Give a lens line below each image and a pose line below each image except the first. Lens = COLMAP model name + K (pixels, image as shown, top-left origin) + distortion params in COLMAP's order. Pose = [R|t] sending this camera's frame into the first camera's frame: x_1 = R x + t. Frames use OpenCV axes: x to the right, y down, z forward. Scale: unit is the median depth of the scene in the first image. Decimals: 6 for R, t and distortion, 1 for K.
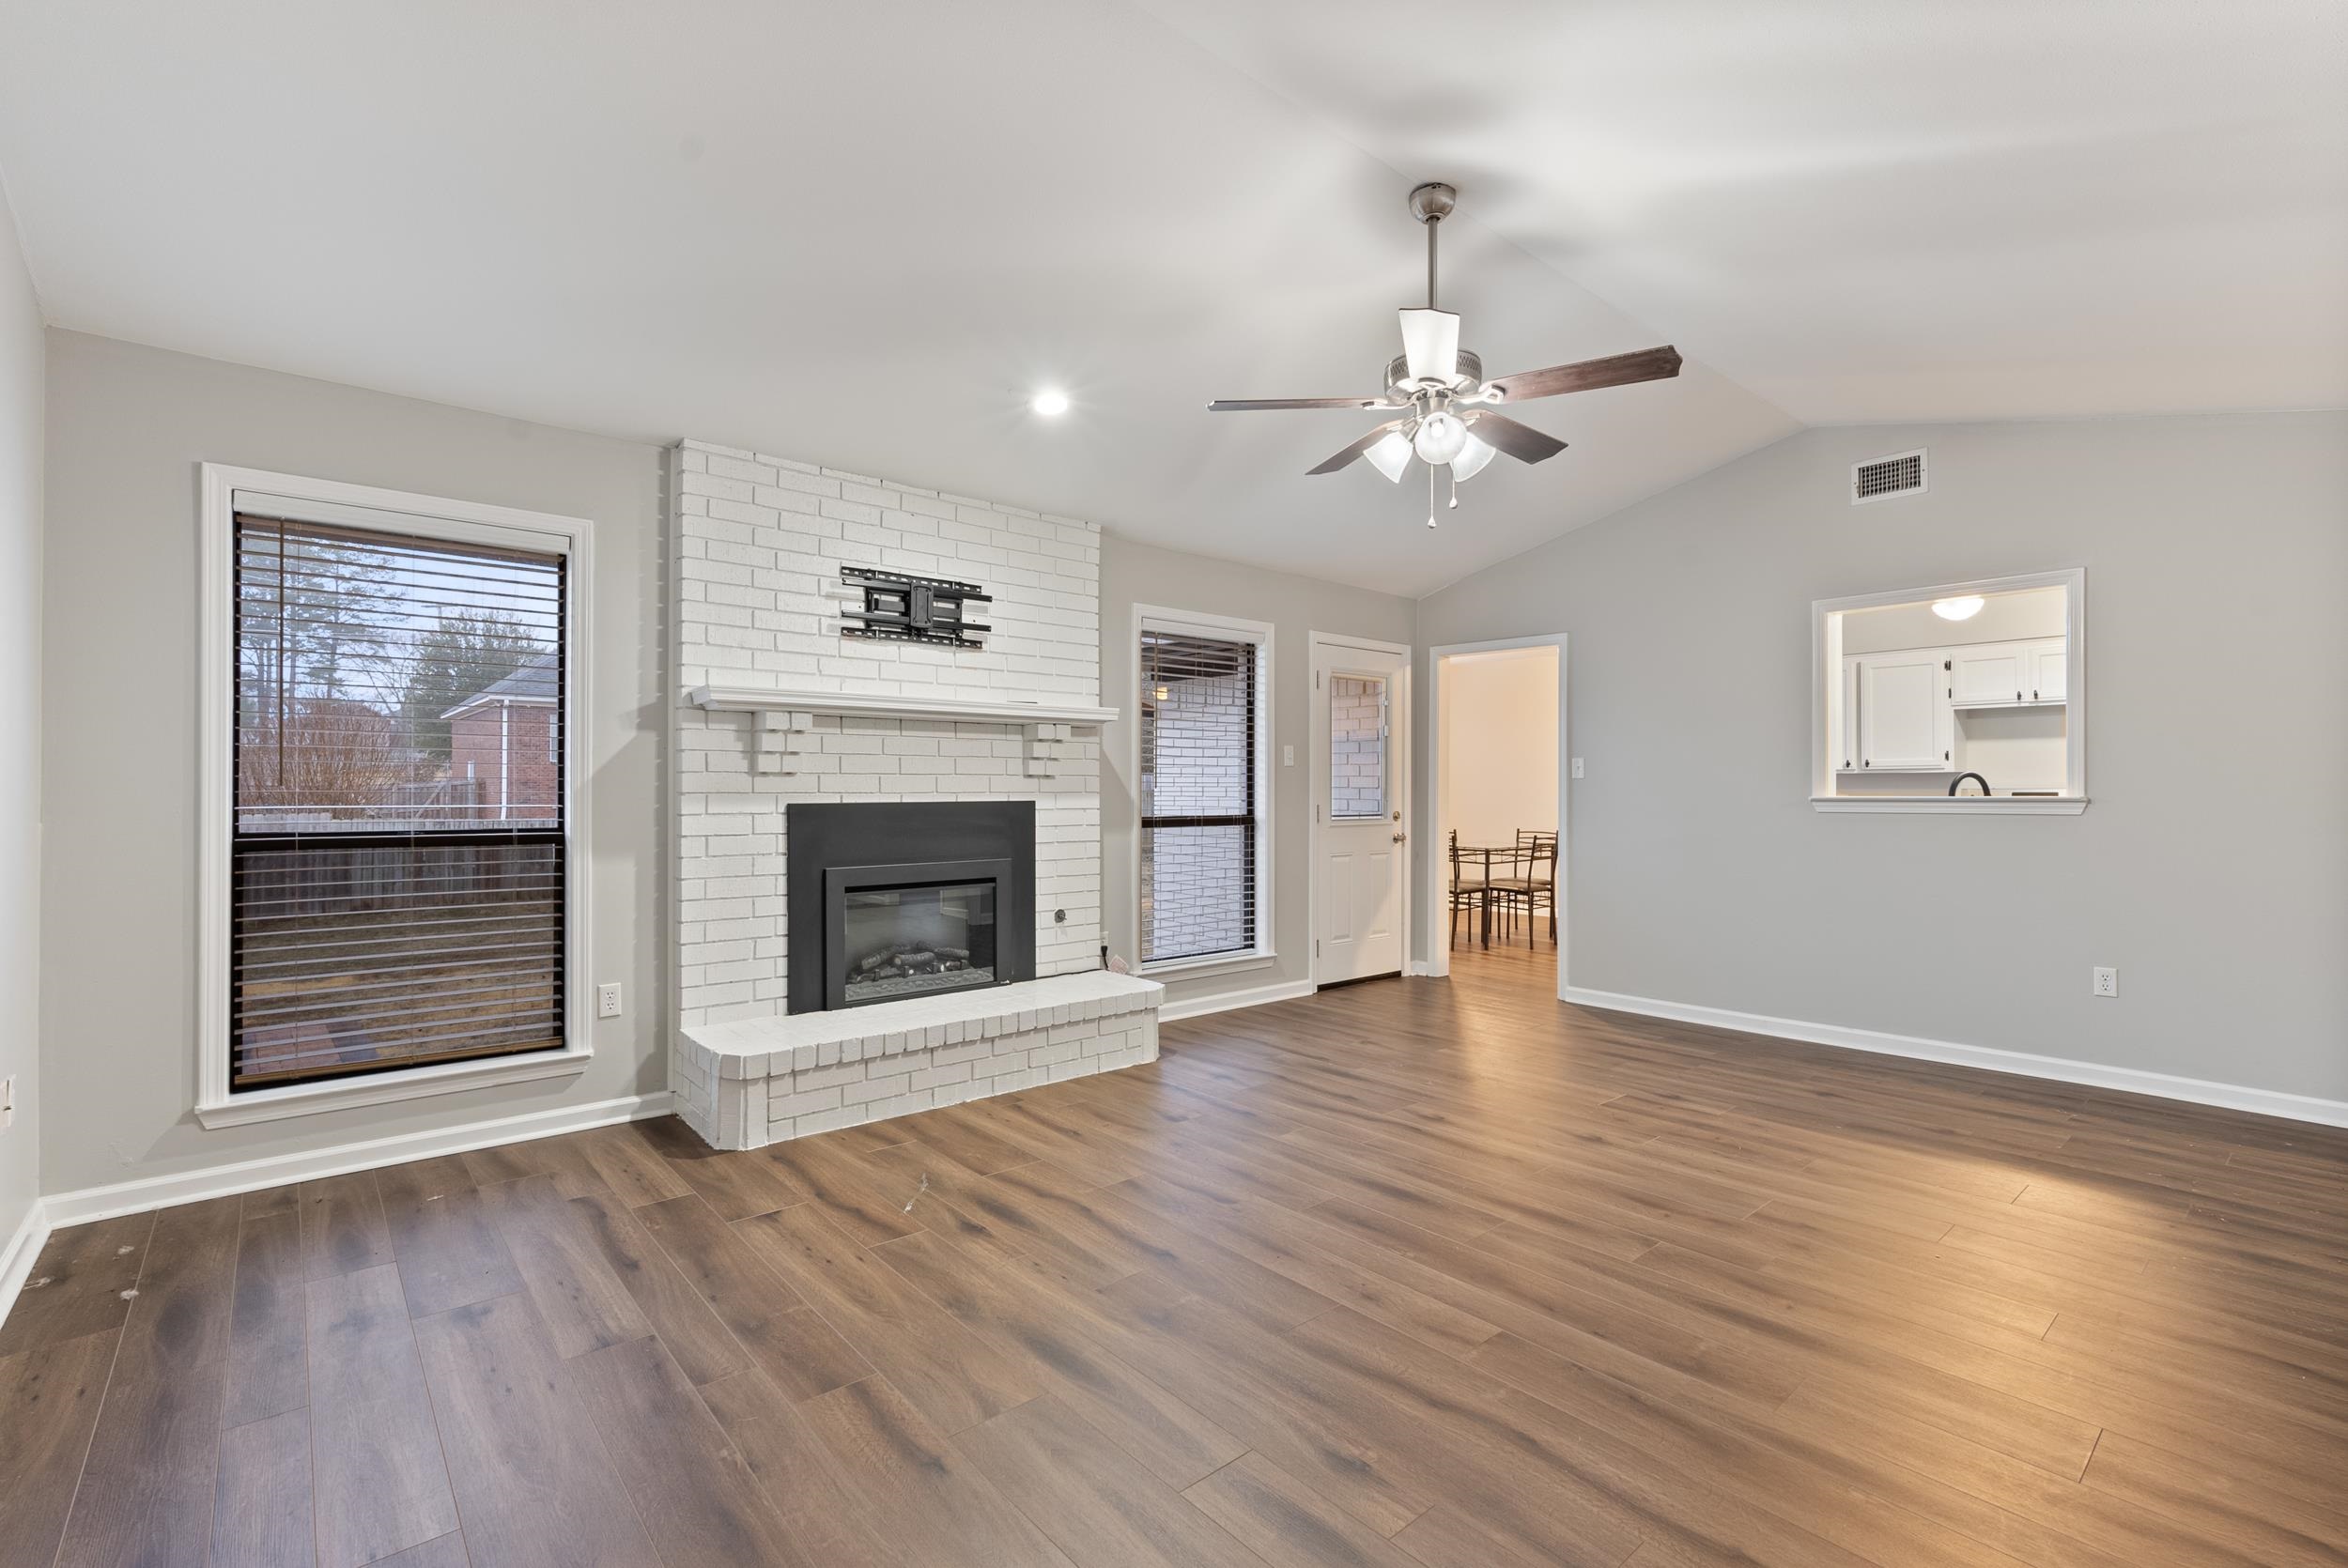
lens RADIAL K [[1037.7, 0, 1184.7], [0, 1037.7, 793.5], [0, 0, 1]] dist [-0.003709, 0.000166]
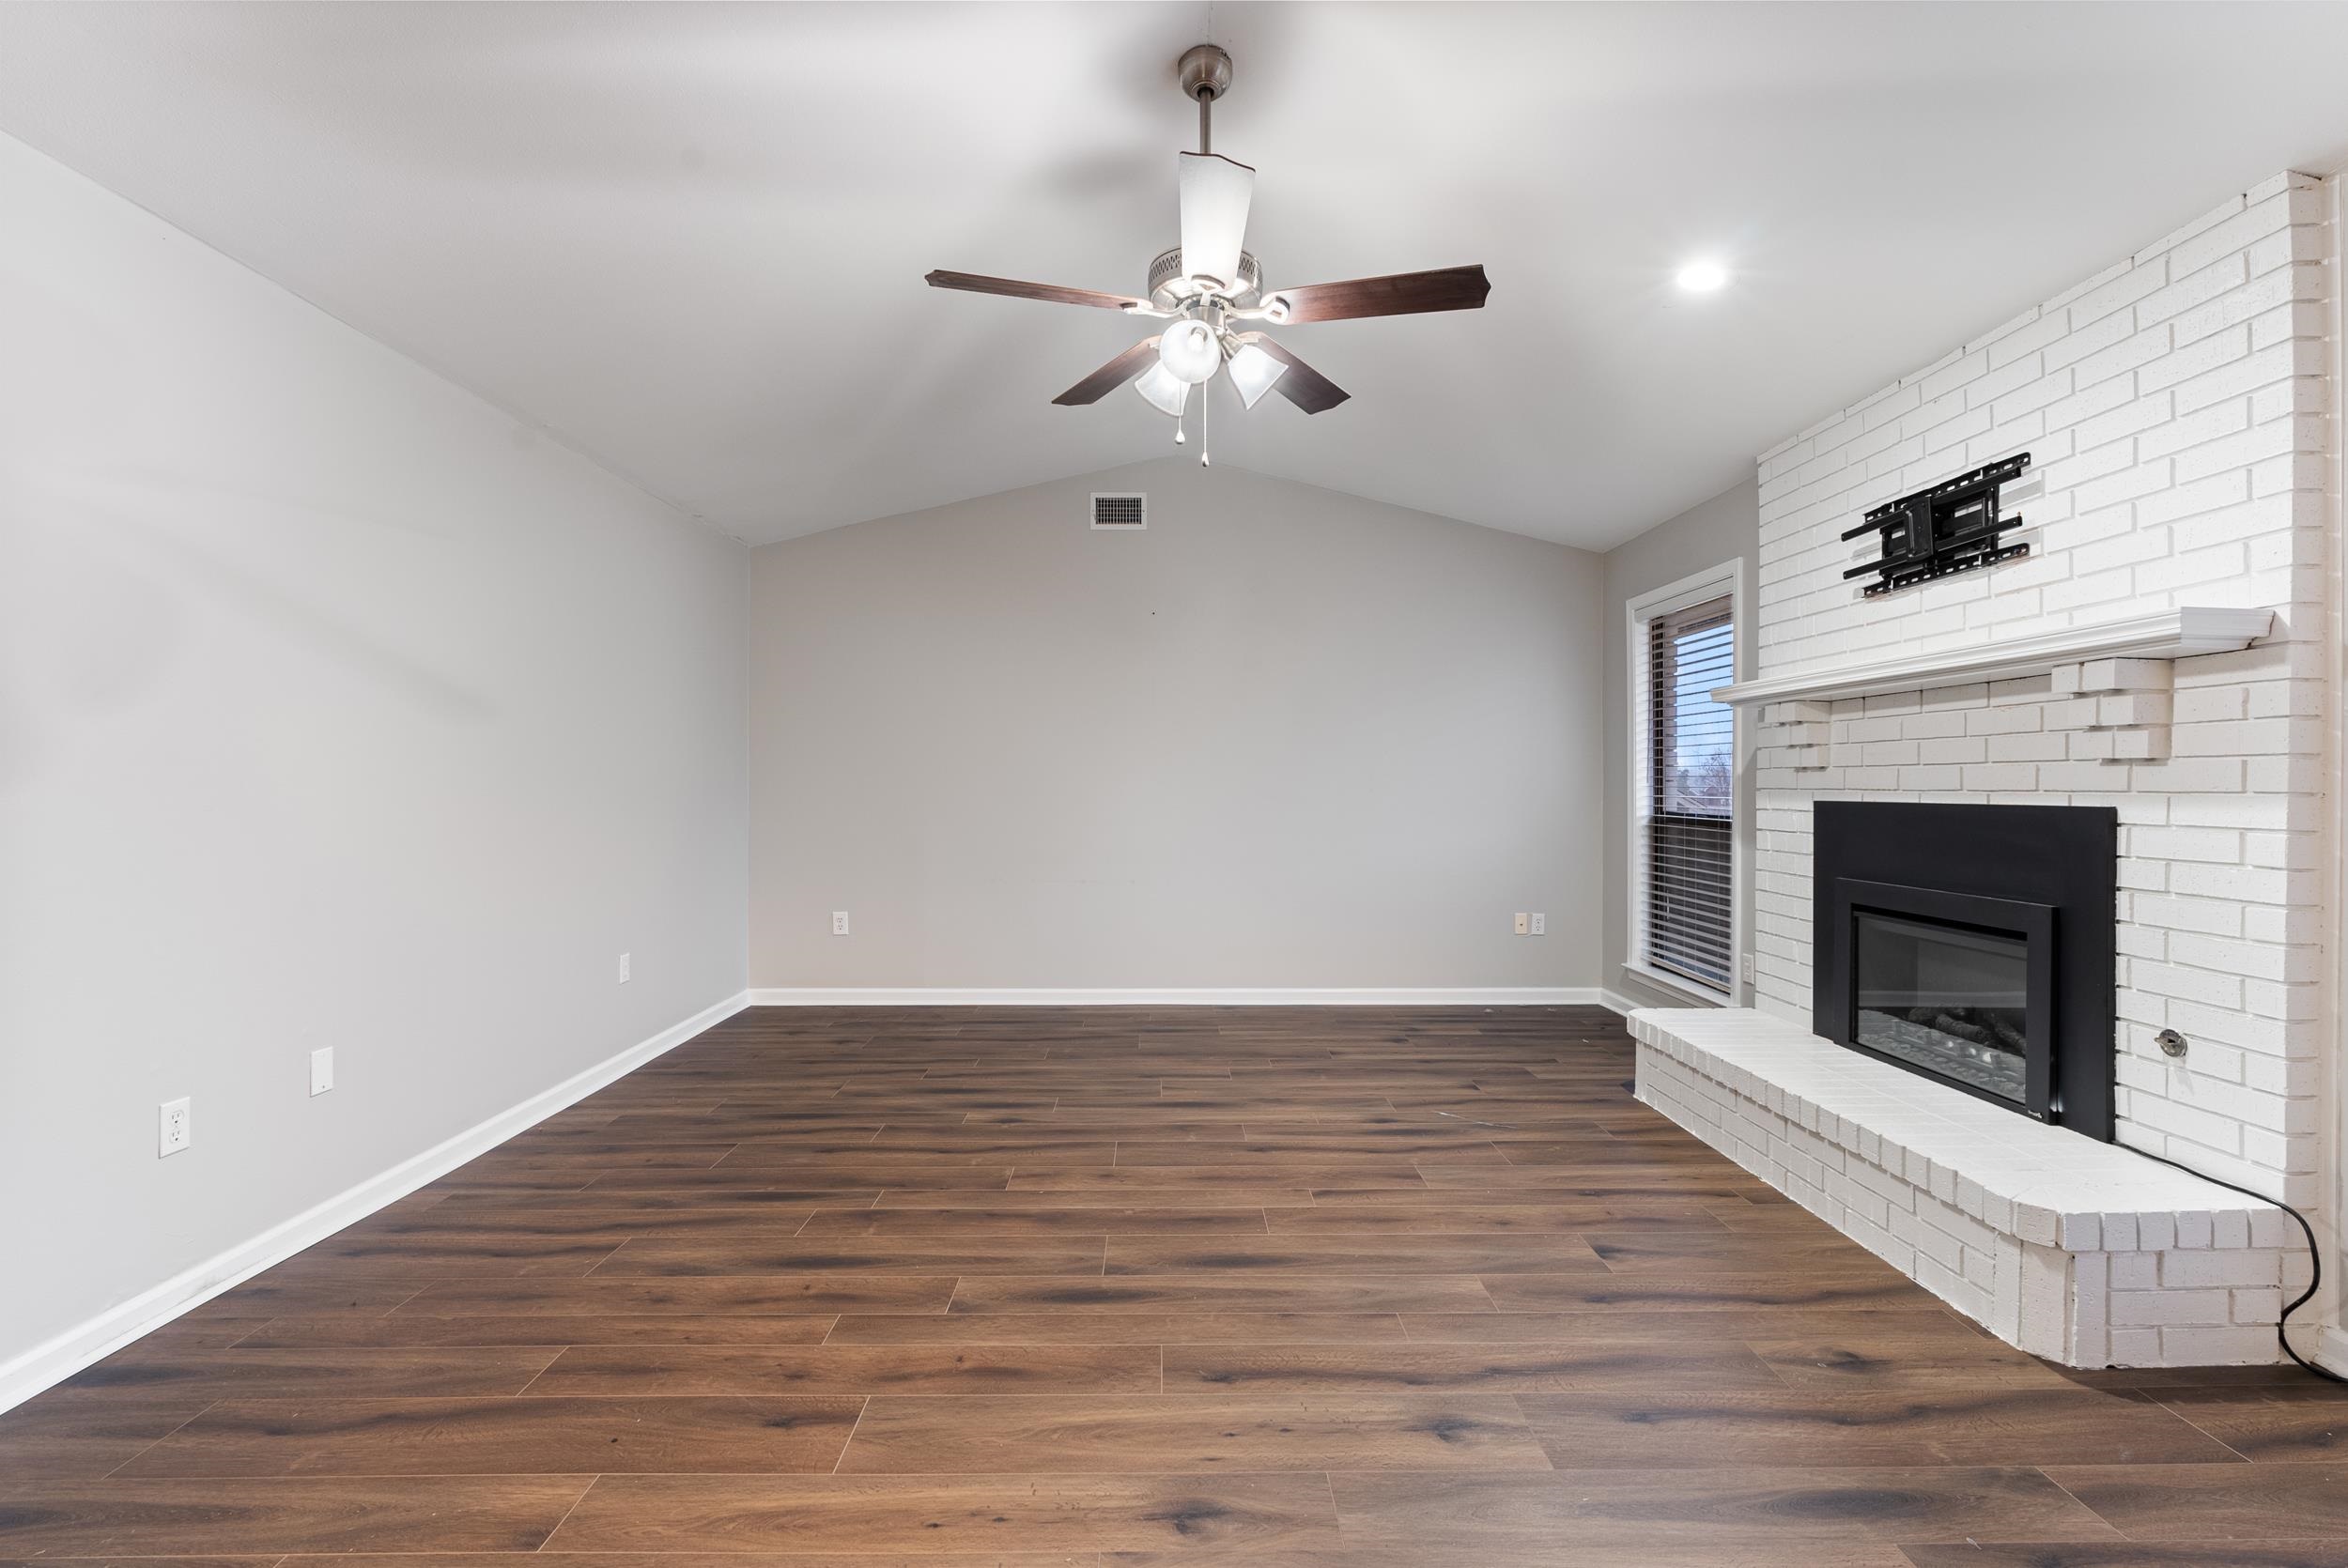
lens RADIAL K [[1037.7, 0, 1170.2], [0, 1037.7, 783.7], [0, 0, 1]] dist [-0.003709, 0.000166]
pose [[-0.648285, -0.002703, -0.761393, 0.676632], [-0.007872, 0.999964, 0.003153, -0.003076], [0.761357, 0.008038, -0.648283, 1.155396]]
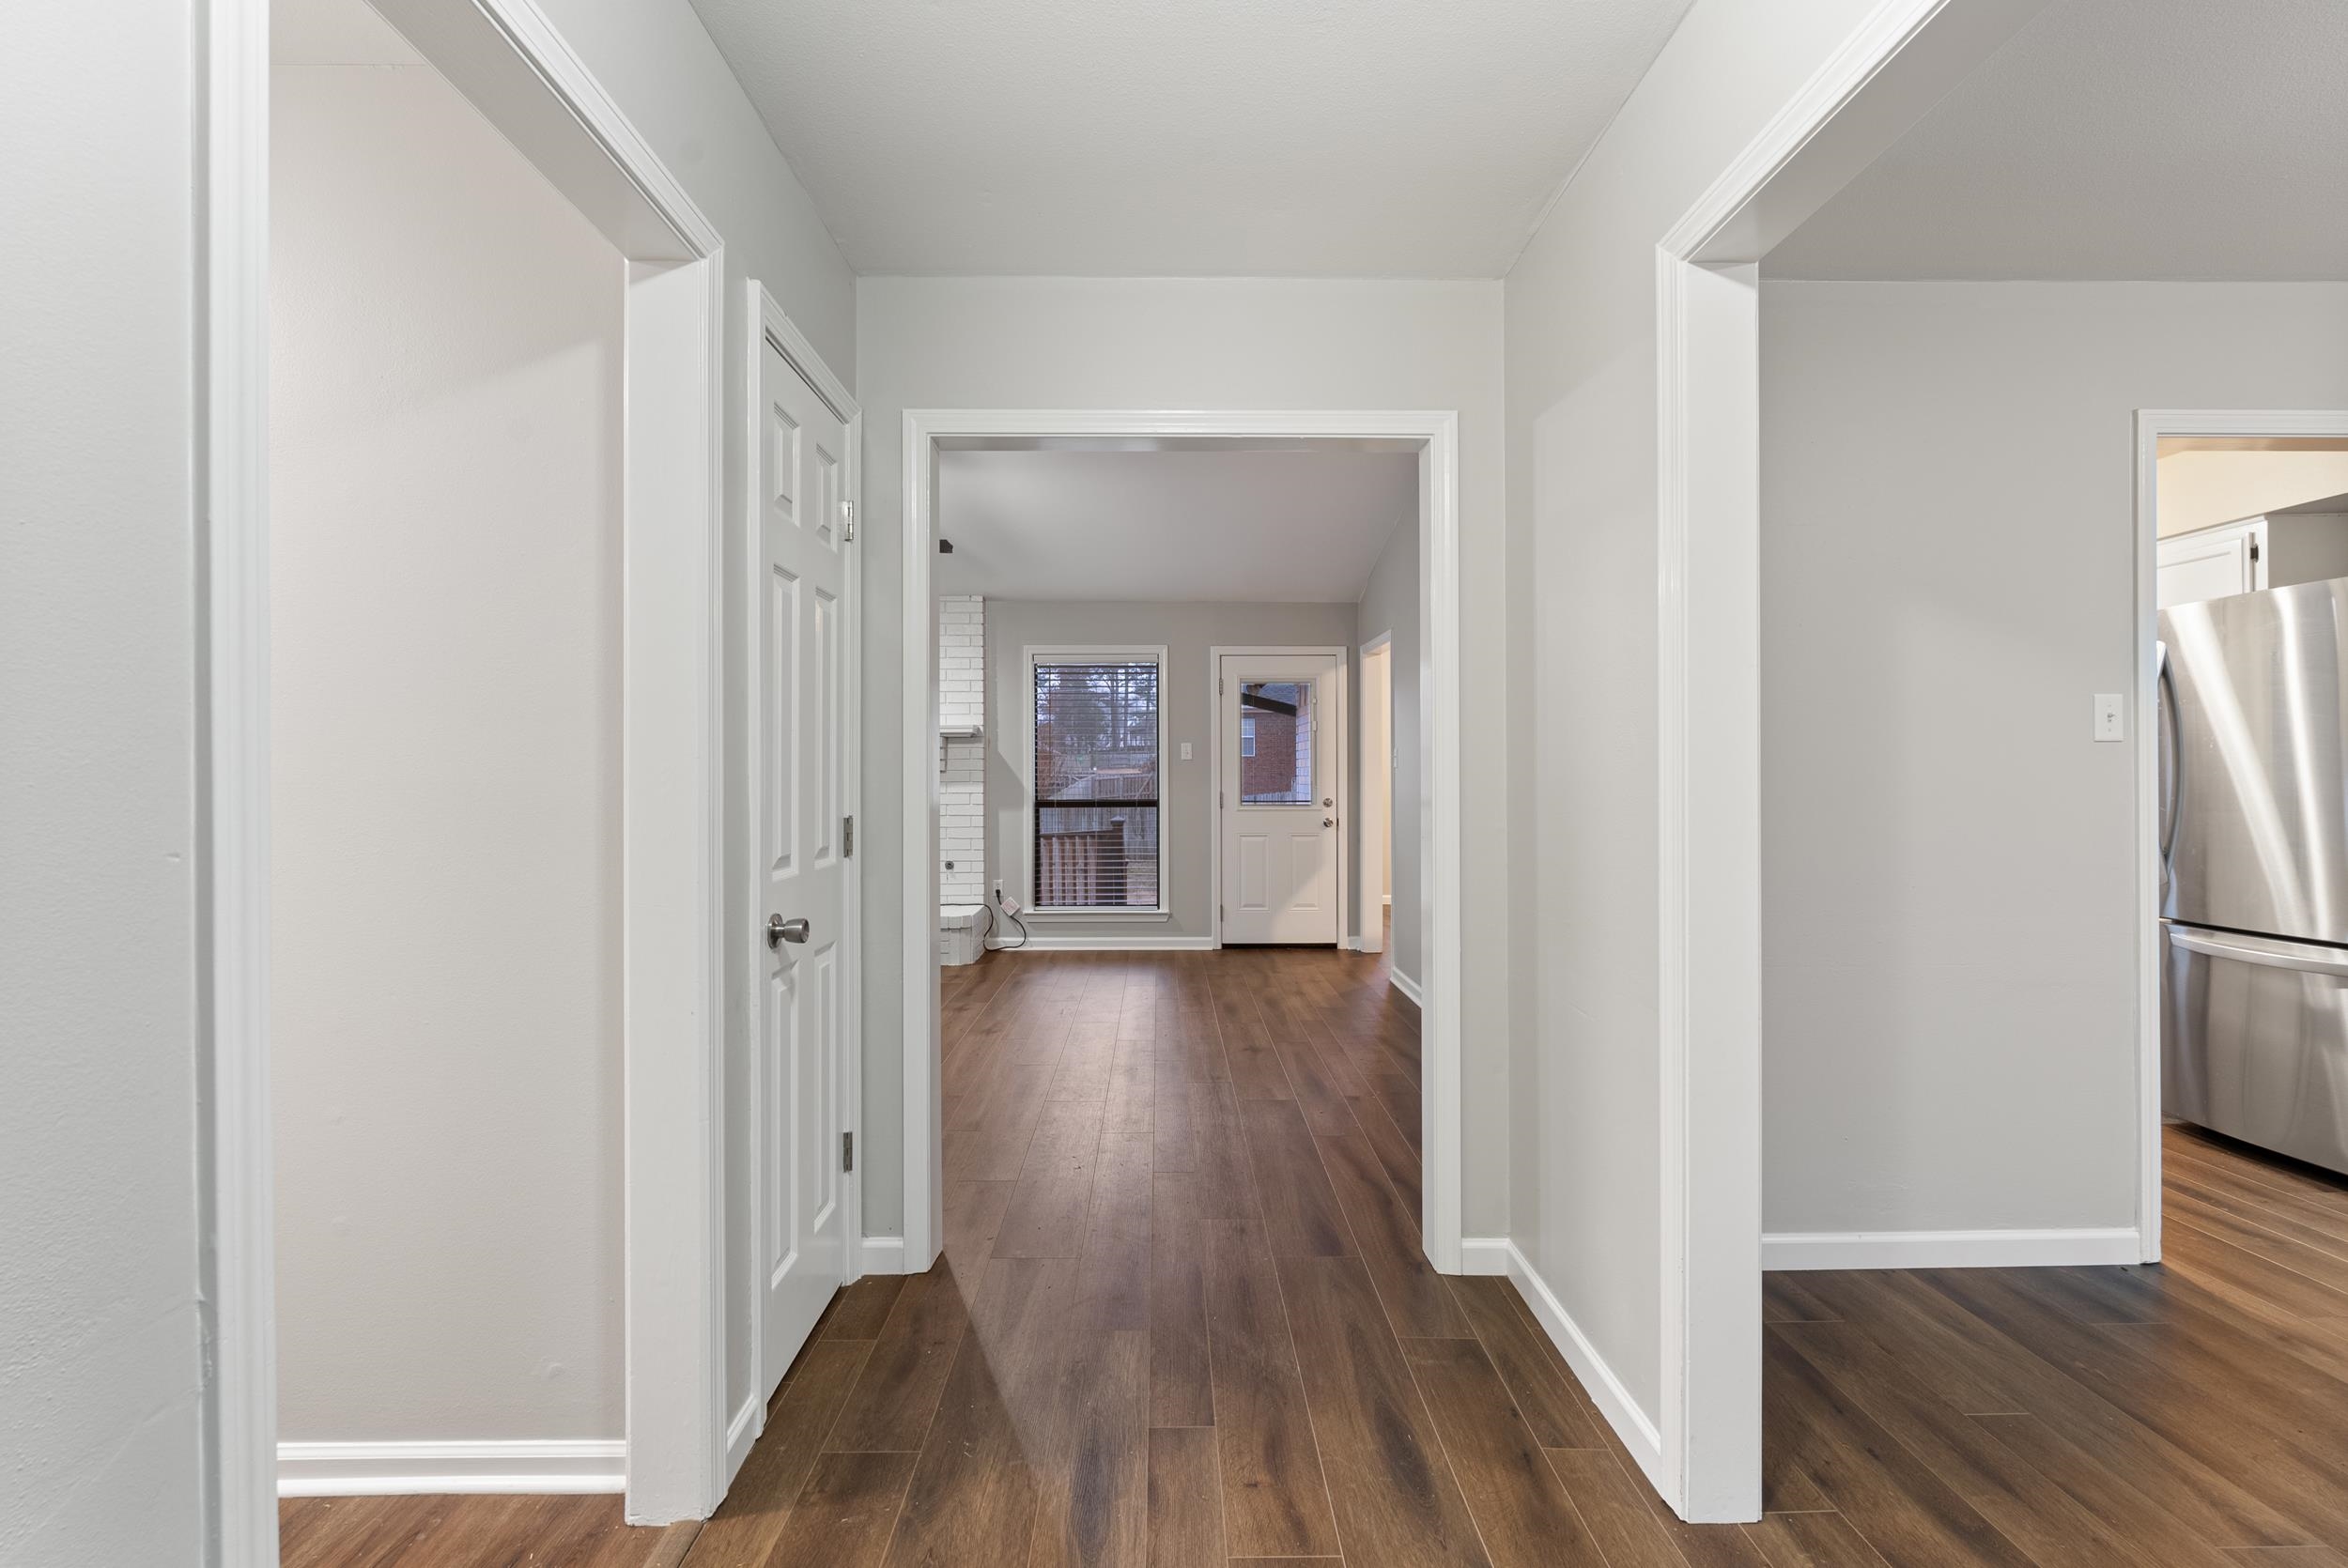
lens RADIAL K [[1037.7, 0, 1181.2], [0, 1037.7, 781.0], [0, 0, 1]] dist [-0.003709, 0.000166]
pose [[0.773079, -0.001676, -0.634307, 1.301118], [0.000586, 0.999998, -0.001928, 0.001240], [0.634309, 0.001119, 0.773079, 0.078271]]
